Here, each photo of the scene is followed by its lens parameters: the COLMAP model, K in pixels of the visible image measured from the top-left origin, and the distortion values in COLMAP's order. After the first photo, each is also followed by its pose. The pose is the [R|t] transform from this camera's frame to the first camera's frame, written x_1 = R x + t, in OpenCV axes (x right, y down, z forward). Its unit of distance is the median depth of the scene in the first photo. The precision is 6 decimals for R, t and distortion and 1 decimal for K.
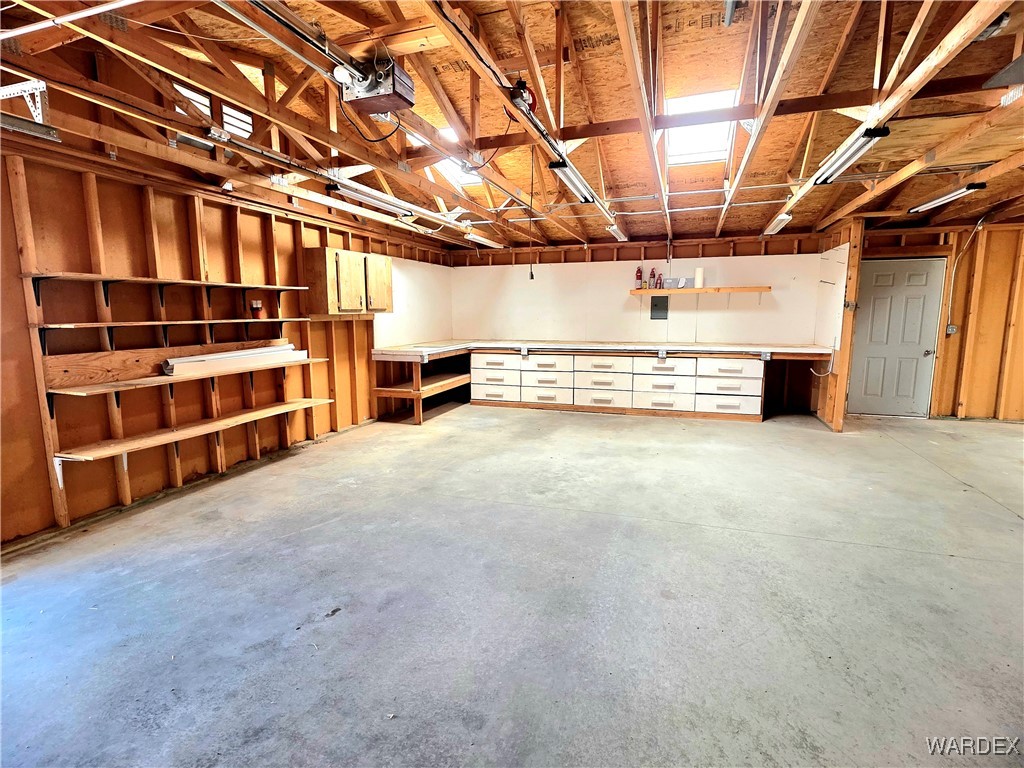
lens RADIAL K [[512.2, 0, 508.8], [0, 512.2, 385.3], [0, 0, 1]] dist [0.001081, -0.000912]
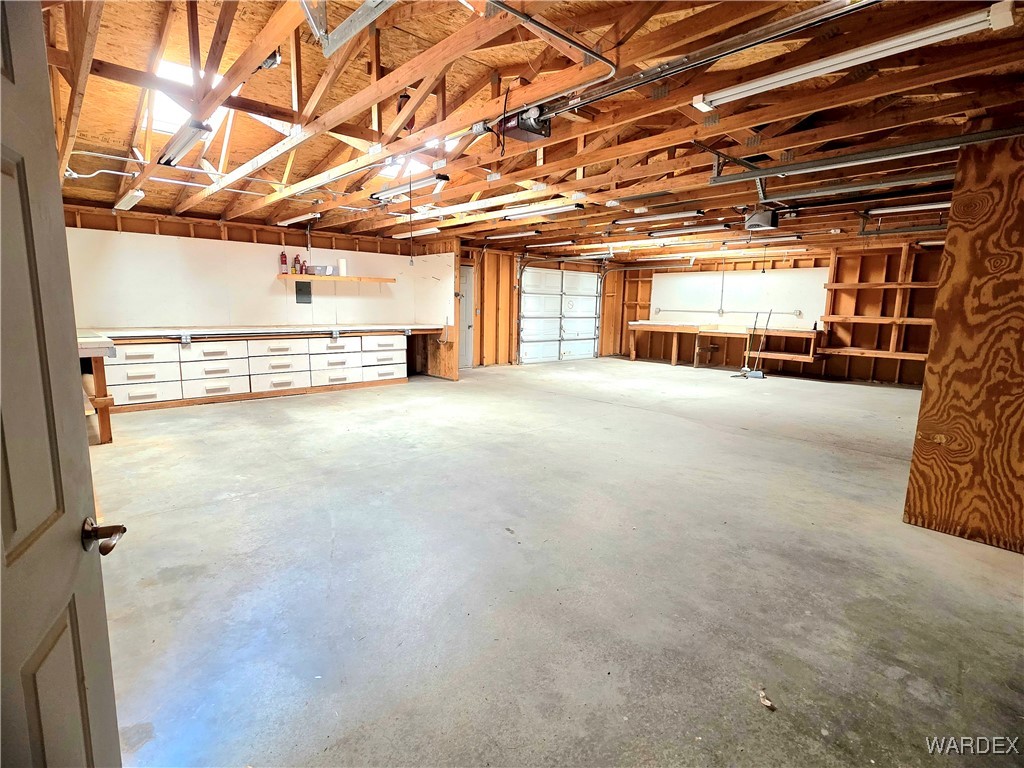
lens RADIAL K [[512.2, 0, 503.2], [0, 512.2, 384.5], [0, 0, 1]] dist [0.001081, -0.000912]
pose [[0.484889, -0.124311, 0.865696, -0.728631], [0.107274, 0.990826, 0.082193, -0.007147], [-0.867972, 0.053012, 0.493776, 0.198757]]
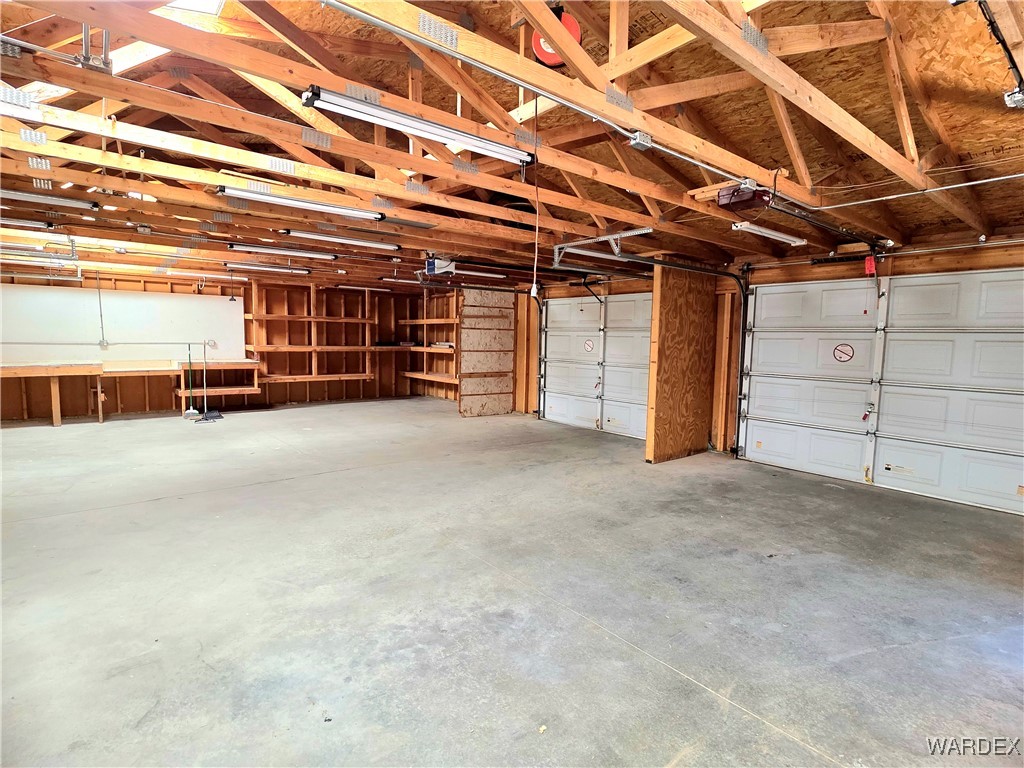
lens RADIAL K [[512.2, 0, 508.4], [0, 512.2, 382.4], [0, 0, 1]] dist [0.001081, -0.000912]
pose [[-0.846254, -0.054950, 0.529938, -0.236726], [0.064453, 0.976803, 0.204210, -0.187787], [-0.528867, 0.206970, -0.823082, 1.283698]]
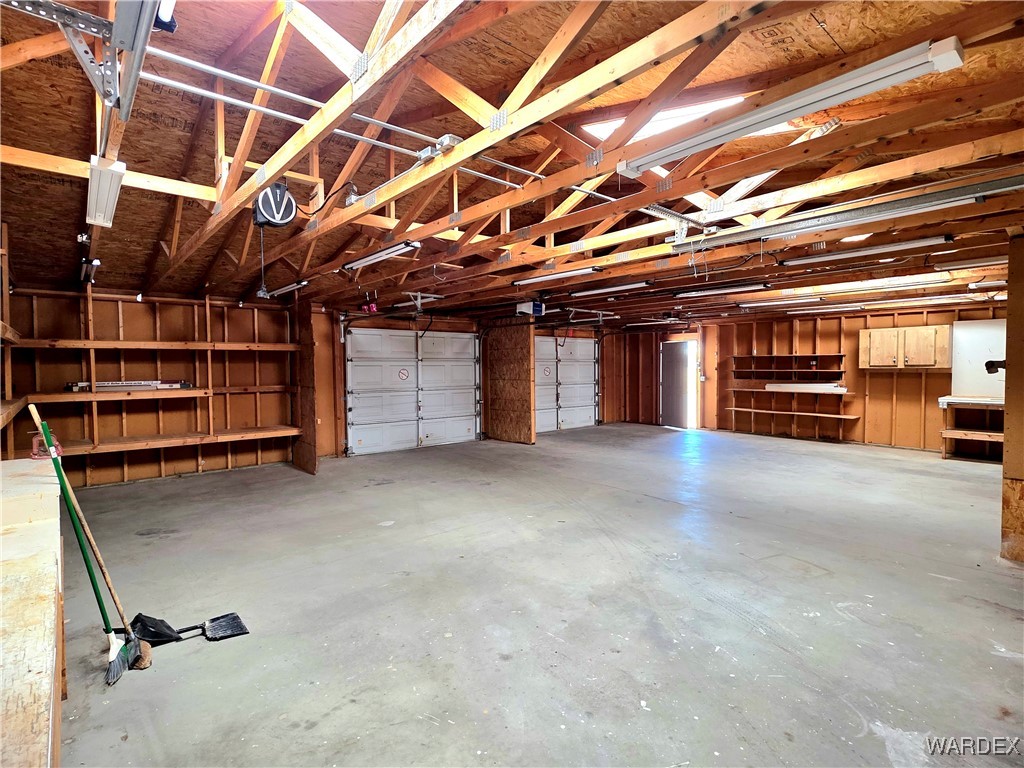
lens RADIAL K [[512.2, 0, 510.0], [0, 512.2, 382.0], [0, 0, 1]] dist [0.001081, -0.000912]
pose [[-0.492441, 0.044266, -0.869219, 1.999558], [-0.120060, 0.985703, 0.118216, -0.183300], [0.862025, 0.162573, -0.480086, 0.946377]]
